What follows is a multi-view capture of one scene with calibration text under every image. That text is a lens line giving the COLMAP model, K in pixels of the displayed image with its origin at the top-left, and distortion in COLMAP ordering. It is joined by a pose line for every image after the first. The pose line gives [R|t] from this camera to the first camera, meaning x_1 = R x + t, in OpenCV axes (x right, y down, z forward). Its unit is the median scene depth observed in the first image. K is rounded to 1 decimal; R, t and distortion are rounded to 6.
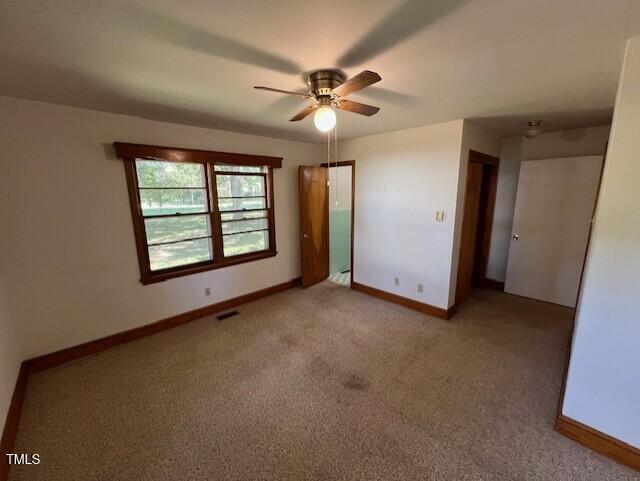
lens RADIAL K [[263.9, 0, 317.4], [0, 263.9, 240.6], [0, 0, 1]] dist [0.000785, 0.000208]
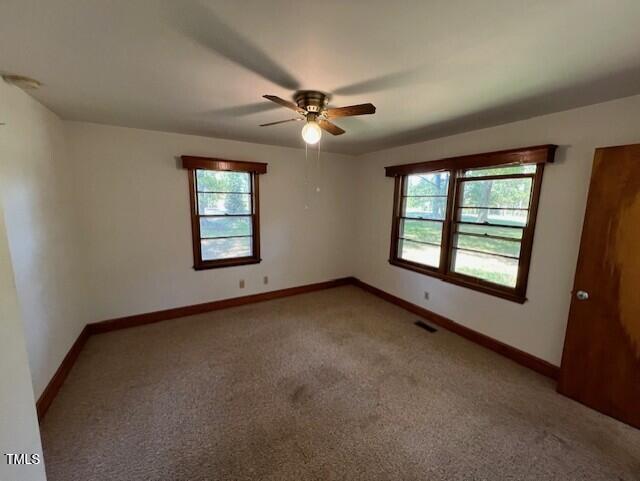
lens RADIAL K [[263.9, 0, 317.4], [0, 263.9, 240.6], [0, 0, 1]] dist [0.000785, 0.000208]
pose [[-0.245184, 0.158199, -0.956482, 0.628945], [-0.200974, 0.956871, 0.209781, -0.139831], [0.948417, 0.243663, -0.202816, 0.736557]]
